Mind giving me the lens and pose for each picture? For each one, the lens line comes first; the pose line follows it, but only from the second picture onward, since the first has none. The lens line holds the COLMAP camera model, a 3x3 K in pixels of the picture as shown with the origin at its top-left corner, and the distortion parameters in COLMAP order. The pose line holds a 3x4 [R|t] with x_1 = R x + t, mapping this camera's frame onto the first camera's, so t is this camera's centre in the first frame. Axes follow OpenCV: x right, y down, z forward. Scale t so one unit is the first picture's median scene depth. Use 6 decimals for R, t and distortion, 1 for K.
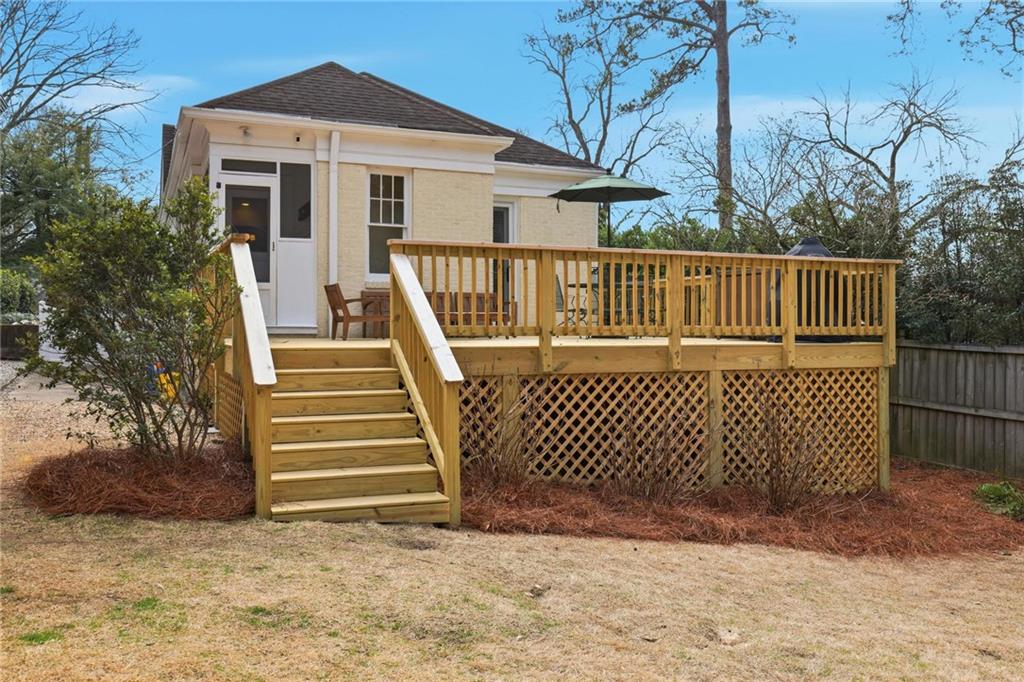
lens RADIAL K [[896.4, 0, 515.2], [0, 896.4, 328.2], [0, 0, 1]] dist [0.005922, -0.001902]
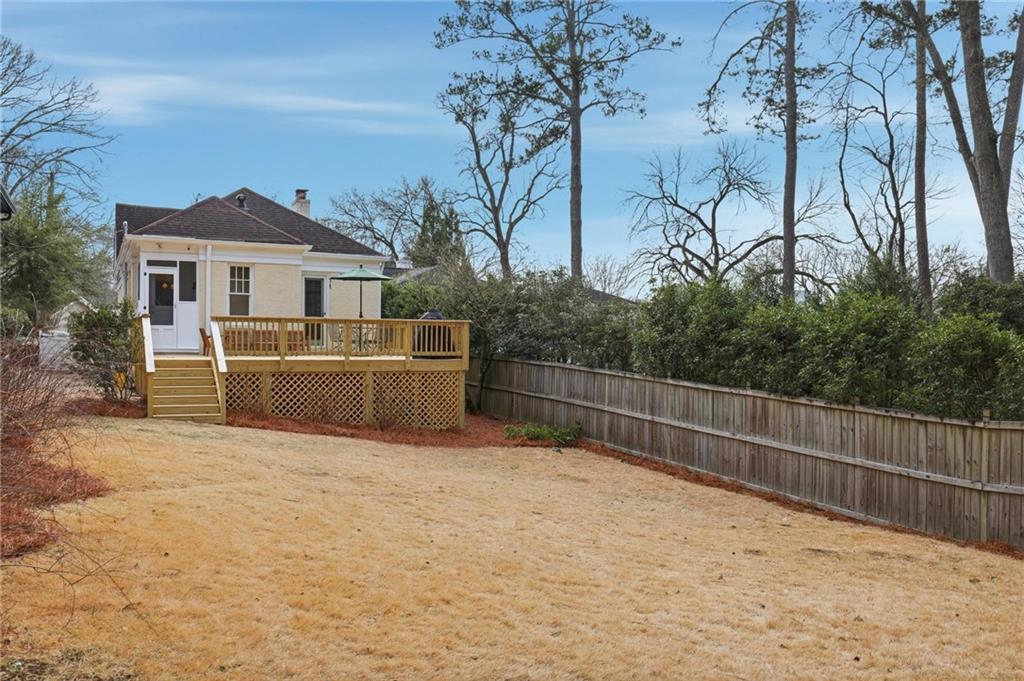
lens RADIAL K [[896.4, 0, 522.9], [0, 896.4, 365.4], [0, 0, 1]] dist [0.005922, -0.001902]
pose [[0.998778, 0.006570, 0.048988, 0.350834], [-0.007751, 0.999683, 0.023967, -0.016712], [-0.048815, -0.024317, 0.998512, -0.876856]]
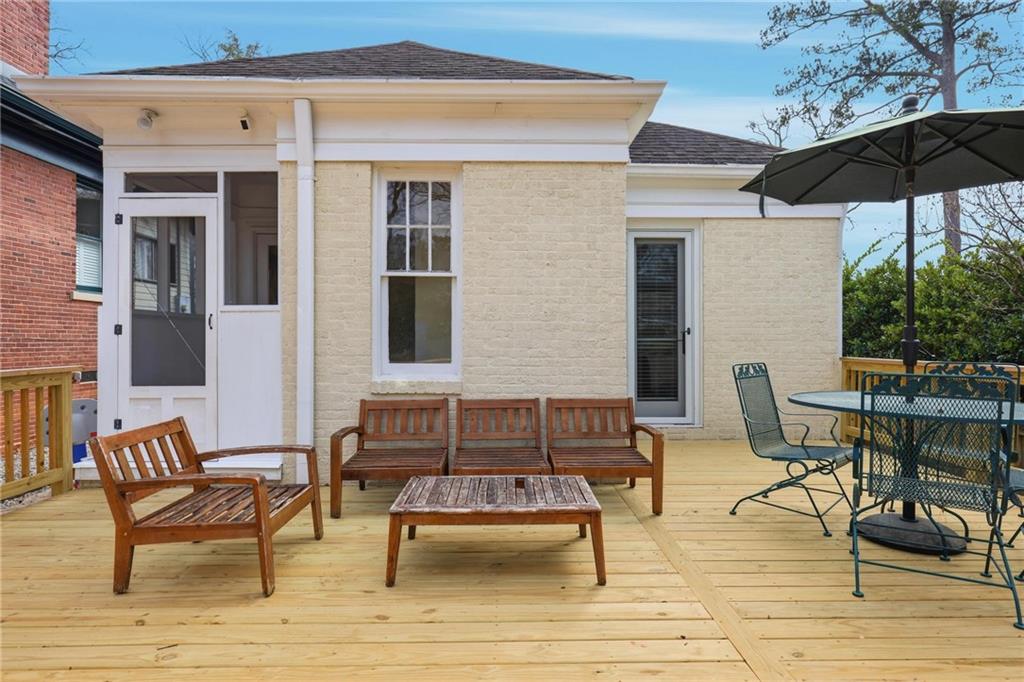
lens RADIAL K [[568.5, 0, 511.0], [0, 568.5, 342.6], [0, 0, 1]] dist [0.000243, 0.000968]
pose [[0.924675, -0.004390, -0.380733, 0.038410], [0.003316, 0.999988, -0.003475, -0.072893], [0.380743, 0.001950, 0.924679, 0.710792]]
